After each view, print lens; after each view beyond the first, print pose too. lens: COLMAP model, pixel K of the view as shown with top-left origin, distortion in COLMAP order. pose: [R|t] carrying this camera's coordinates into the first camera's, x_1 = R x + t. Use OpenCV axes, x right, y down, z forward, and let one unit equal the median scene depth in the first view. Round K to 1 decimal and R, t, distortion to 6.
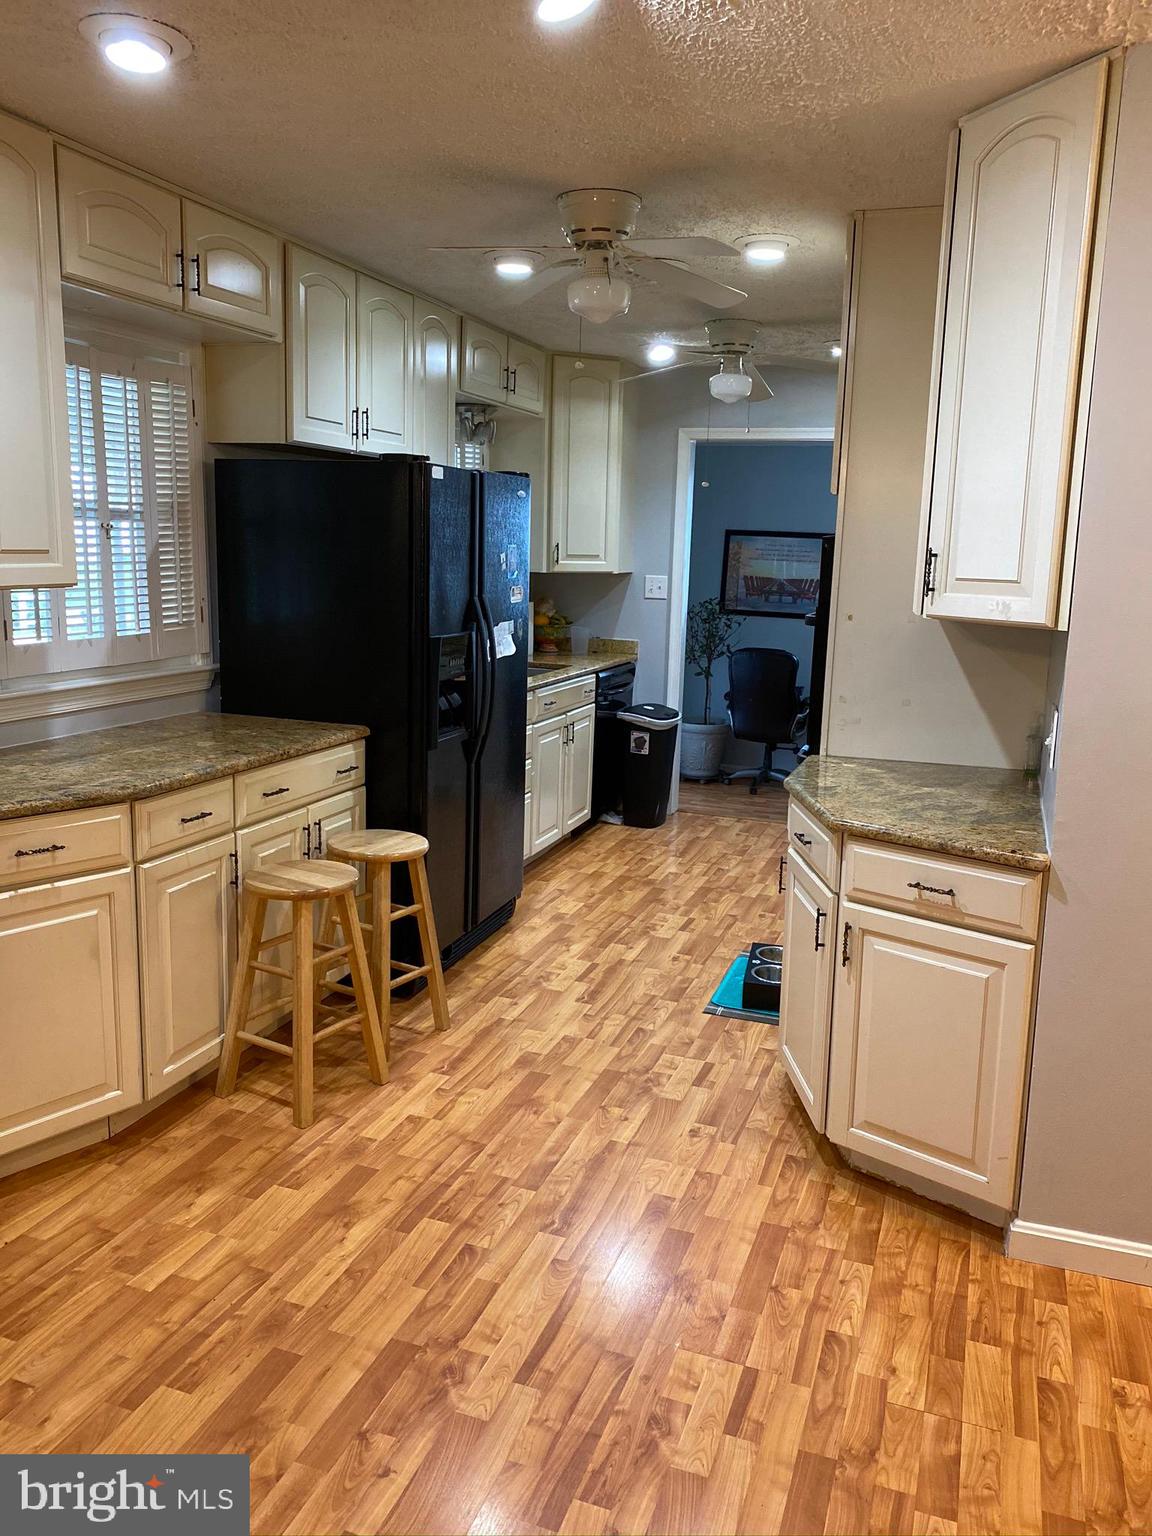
lens RADIAL K [[1176.7, 0, 566.8], [0, 1176.7, 756.0], [0, 0, 1]] dist [0.051018, -0.057337]
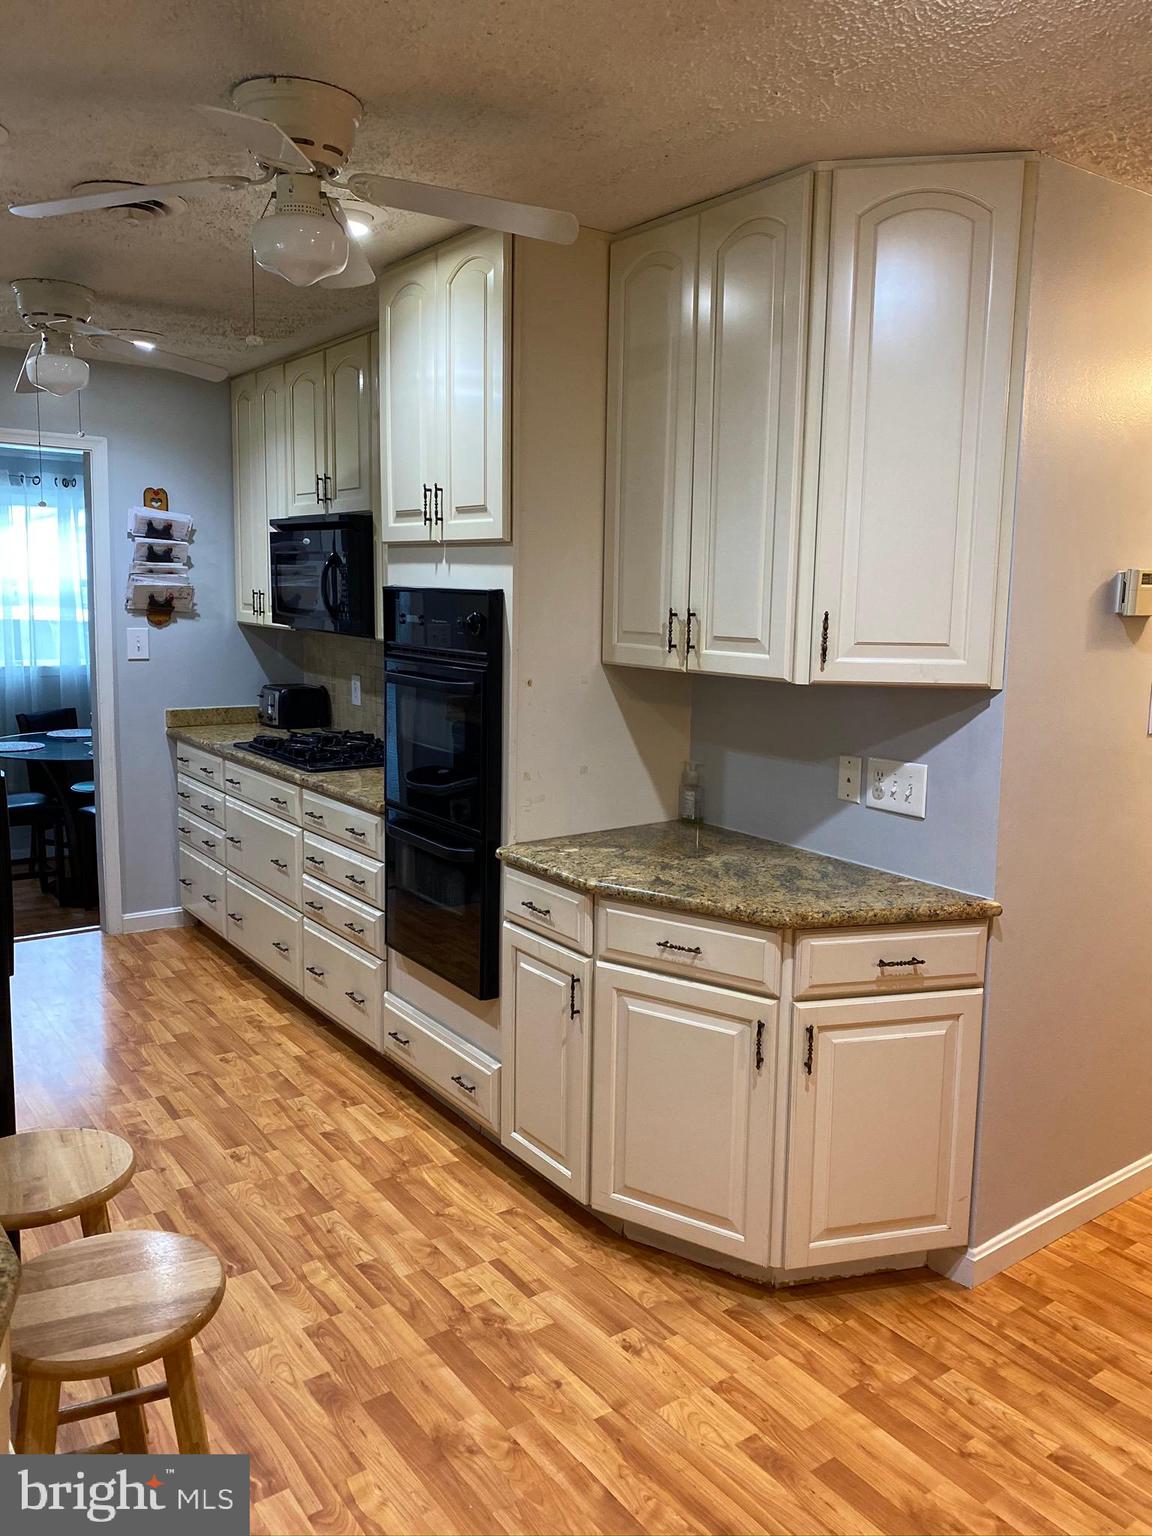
lens RADIAL K [[1176.7, 0, 579.5], [0, 1176.7, 755.6], [0, 0, 1]] dist [0.051018, -0.057337]
pose [[0.559735, -0.138065, 0.817089, -0.525353], [0.145771, 0.987052, 0.066926, -0.136843], [-0.815749, 0.081646, 0.572614, 0.560863]]
